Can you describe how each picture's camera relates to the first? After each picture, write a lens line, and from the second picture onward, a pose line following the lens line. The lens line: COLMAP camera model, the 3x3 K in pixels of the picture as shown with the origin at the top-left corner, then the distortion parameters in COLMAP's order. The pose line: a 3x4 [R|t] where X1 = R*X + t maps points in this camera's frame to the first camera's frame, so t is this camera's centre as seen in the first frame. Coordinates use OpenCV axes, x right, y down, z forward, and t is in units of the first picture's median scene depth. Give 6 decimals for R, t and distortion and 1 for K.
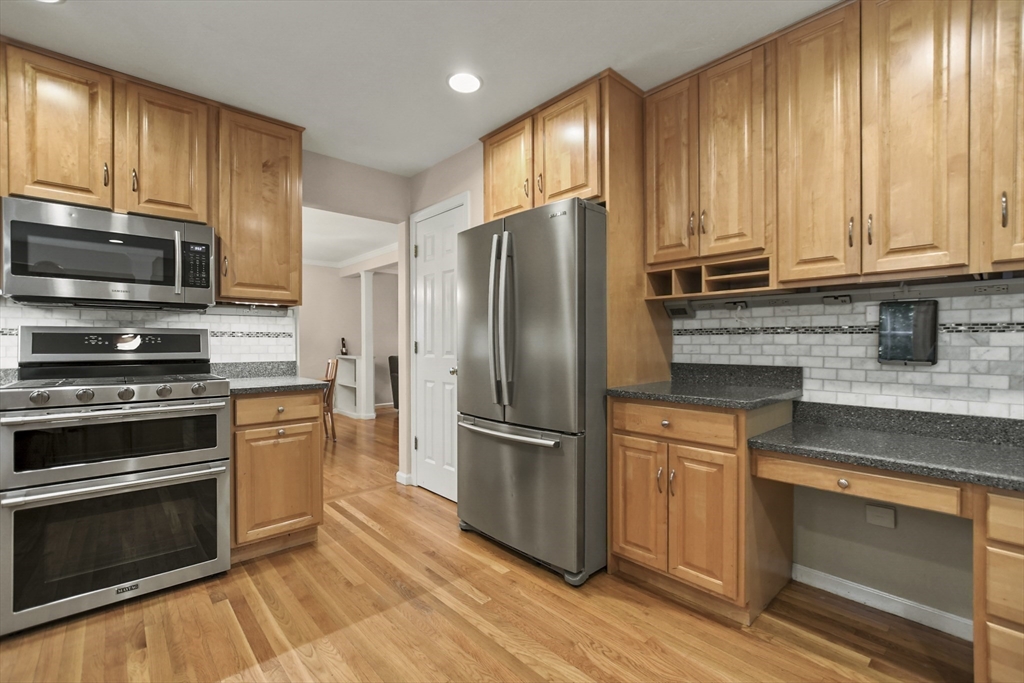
lens RADIAL K [[445.6, 0, 517.8], [0, 445.6, 346.5], [0, 0, 1]] dist [-0.004217, 0.001705]
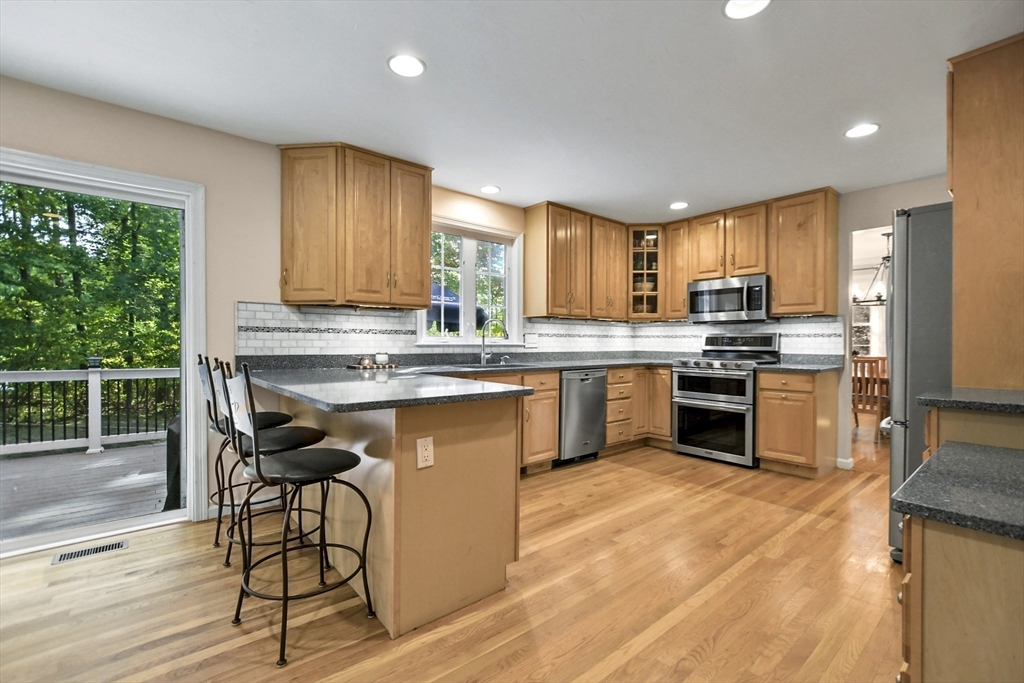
lens RADIAL K [[445.6, 0, 501.4], [0, 445.6, 348.5], [0, 0, 1]] dist [-0.004217, 0.001705]
pose [[-0.055714, 0.014560, -0.998341, 1.217026], [-0.009250, 0.999843, 0.015099, 0.003734], [0.998404, 0.010076, -0.055570, 0.078538]]
